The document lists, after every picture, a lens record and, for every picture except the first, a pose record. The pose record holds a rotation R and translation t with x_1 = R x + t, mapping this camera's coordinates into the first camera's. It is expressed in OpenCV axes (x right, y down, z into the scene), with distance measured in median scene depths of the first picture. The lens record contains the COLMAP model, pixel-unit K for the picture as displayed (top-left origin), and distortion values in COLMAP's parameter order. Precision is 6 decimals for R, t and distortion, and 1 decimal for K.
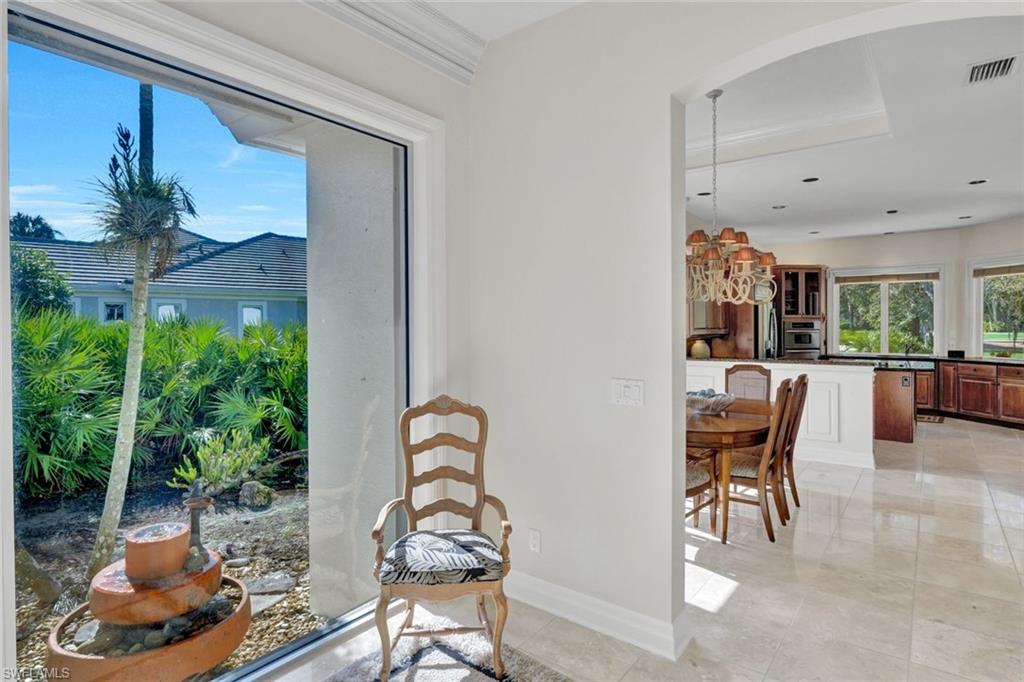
lens RADIAL K [[536.8, 0, 511.5], [0, 536.8, 334.6], [0, 0, 1]] dist [0.003749, 0.000945]
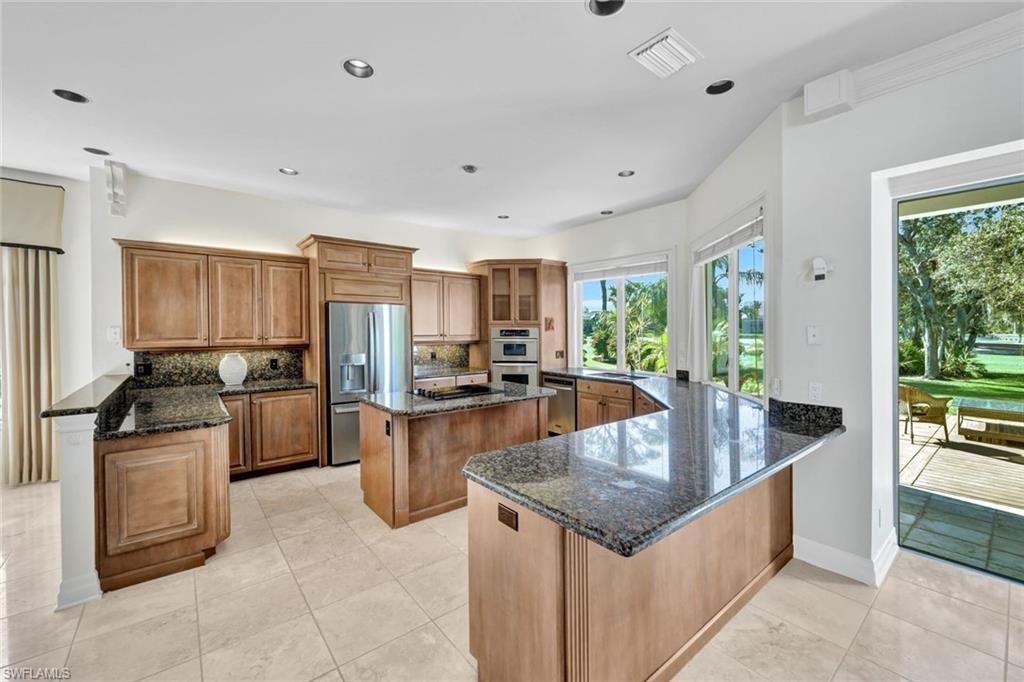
lens RADIAL K [[413.1, 0, 505.1], [0, 413.1, 336.3], [0, 0, 1]] dist [-0.000855, -0.000149]
pose [[0.974528, 0.009283, -0.224073, 0.688375], [-0.010091, 0.999946, -0.002461, -0.010334], [0.224038, 0.004659, 0.974569, 0.405078]]
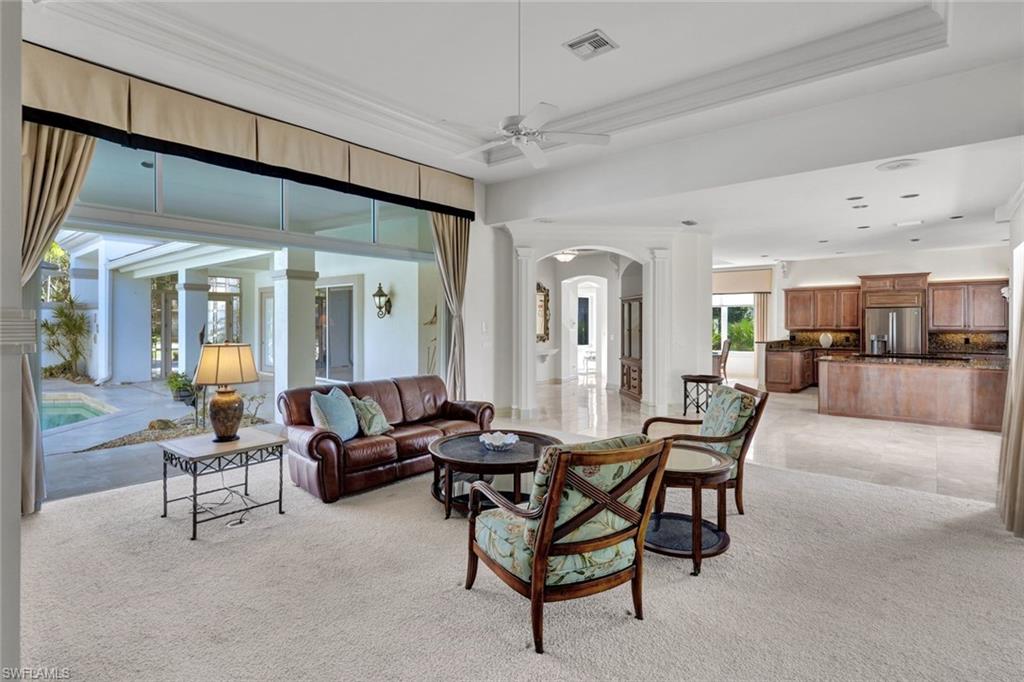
lens RADIAL K [[497.3, 0, 508.7], [0, 497.3, 325.4], [0, 0, 1]] dist [-0.000241, -0.001092]
pose [[-0.038606, 0.009851, -0.999206, 1.577446], [-0.021512, 0.999711, 0.010687, -0.003867], [0.999023, 0.021908, -0.038383, 0.036840]]
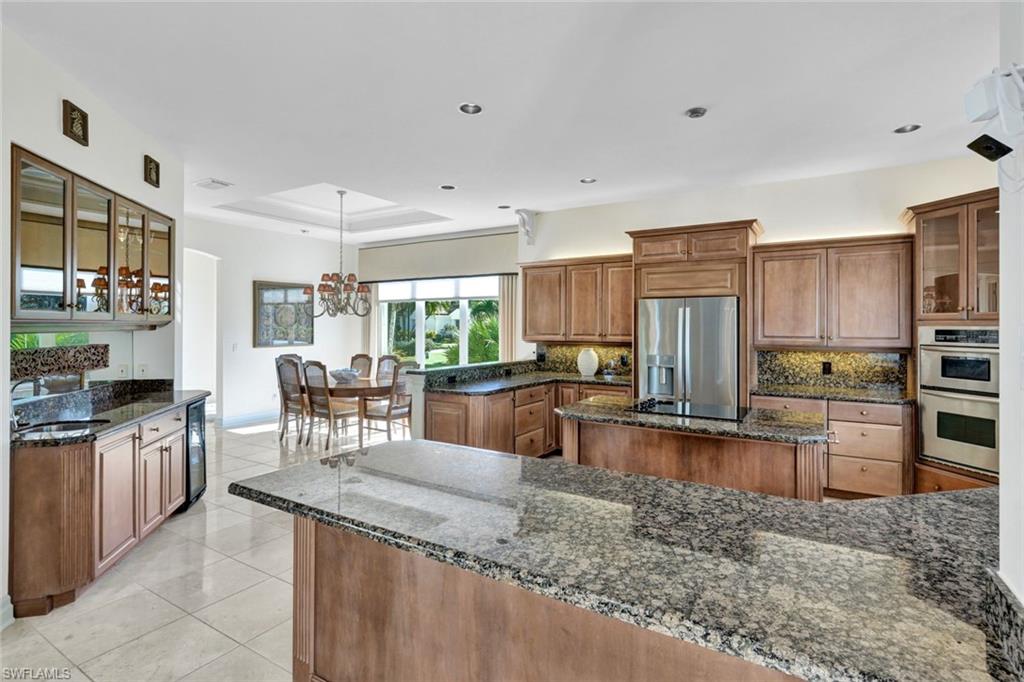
lens RADIAL K [[497.3, 0, 513.7], [0, 497.3, 326.1], [0, 0, 1]] dist [-0.000241, -0.001092]
pose [[0.118506, 0.004548, -0.992943, 0.914307], [-0.027630, 0.999617, 0.001281, -0.015687], [0.992569, 0.027283, 0.118586, 0.623718]]
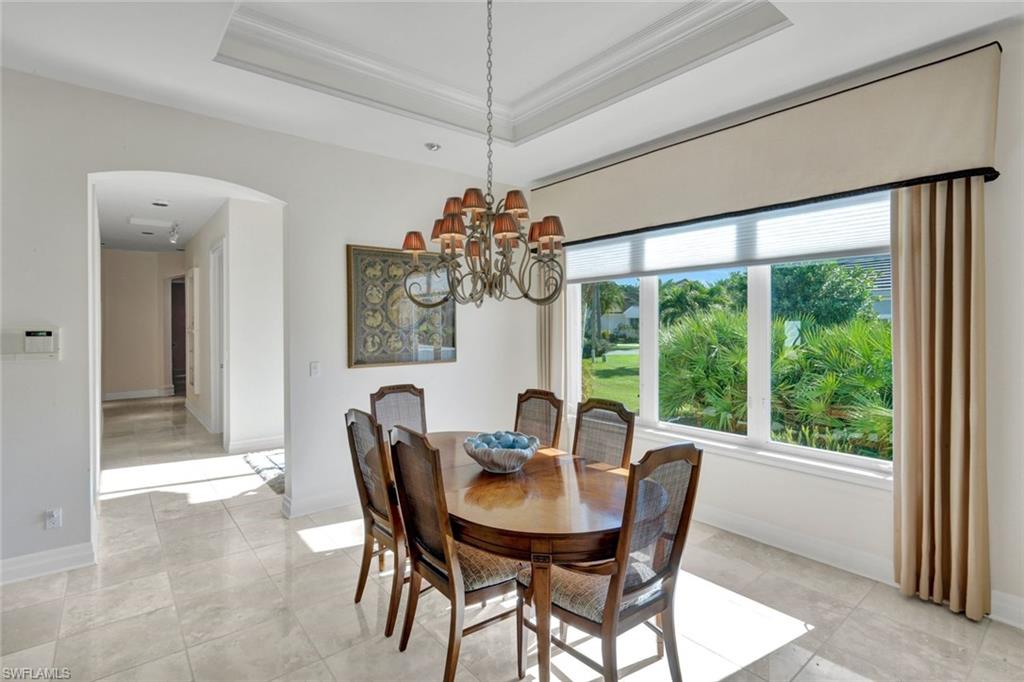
lens RADIAL K [[497.3, 0, 506.5], [0, 497.3, 327.1], [0, 0, 1]] dist [-0.000241, -0.001092]
pose [[-0.228166, 0.008504, -0.973585, 0.447634], [-0.018772, 0.999738, 0.013132, -0.012537], [0.973441, 0.021273, -0.227947, 0.535700]]
